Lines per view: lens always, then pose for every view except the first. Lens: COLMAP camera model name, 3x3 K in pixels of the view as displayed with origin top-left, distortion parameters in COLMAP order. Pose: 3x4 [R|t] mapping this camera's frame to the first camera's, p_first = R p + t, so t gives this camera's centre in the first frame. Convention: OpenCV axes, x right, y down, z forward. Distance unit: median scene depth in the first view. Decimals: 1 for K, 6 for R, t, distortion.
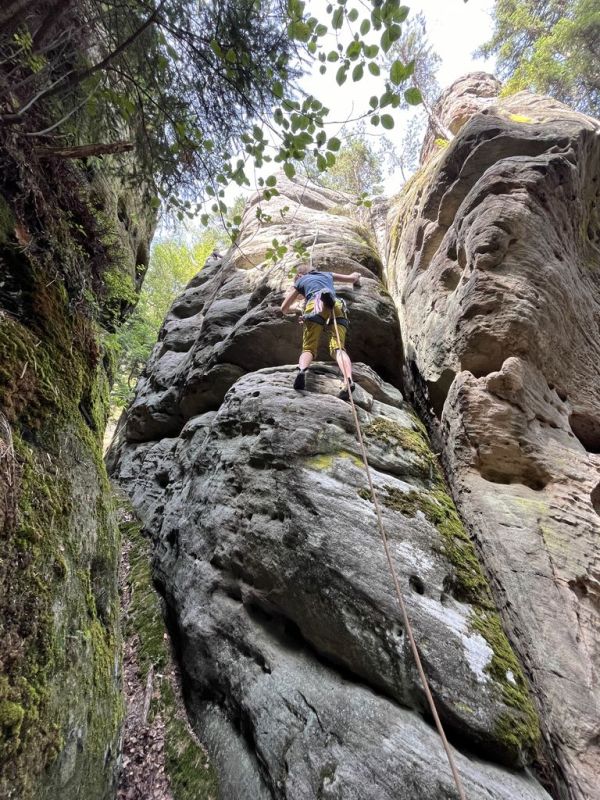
lens RADIAL K [[335.5, 0, 301.6], [0, 335.5, 399.2], [0, 0, 1]] dist [-0.001621, 0.000667]
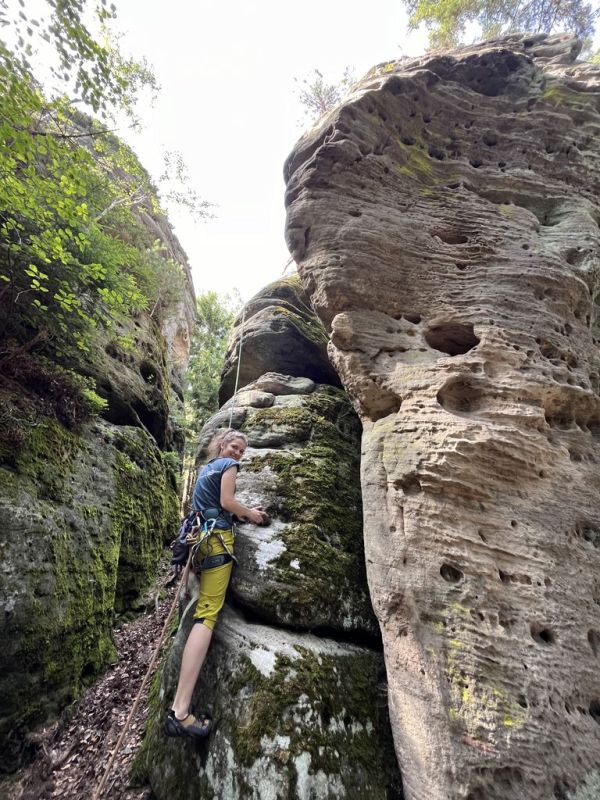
lens RADIAL K [[335.5, 0, 303.9], [0, 335.5, 400.2], [0, 0, 1]] dist [-0.001621, 0.000667]
pose [[0.836972, -0.405598, -0.367379, 0.820375], [0.357430, 0.913517, -0.194246, 0.318937], [0.414393, 0.031266, 0.909561, -0.083179]]
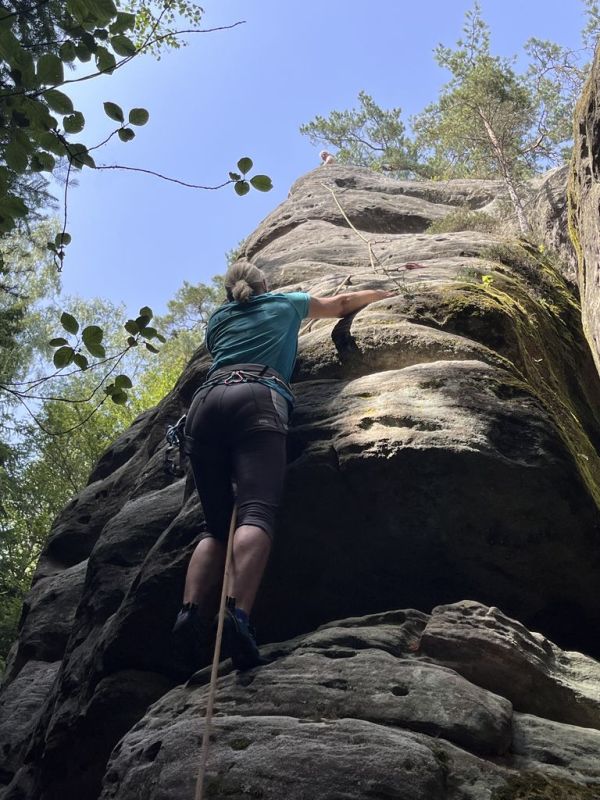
lens RADIAL K [[963.6, 0, 296.6], [0, 963.6, 399.8], [0, 0, 1]] dist [0.010558, 0.000000]
pose [[0.970571, -0.196449, -0.139284, 0.214067], [0.133884, 0.920943, -0.365976, 0.035335], [0.200168, 0.336557, 0.920142, 0.059205]]
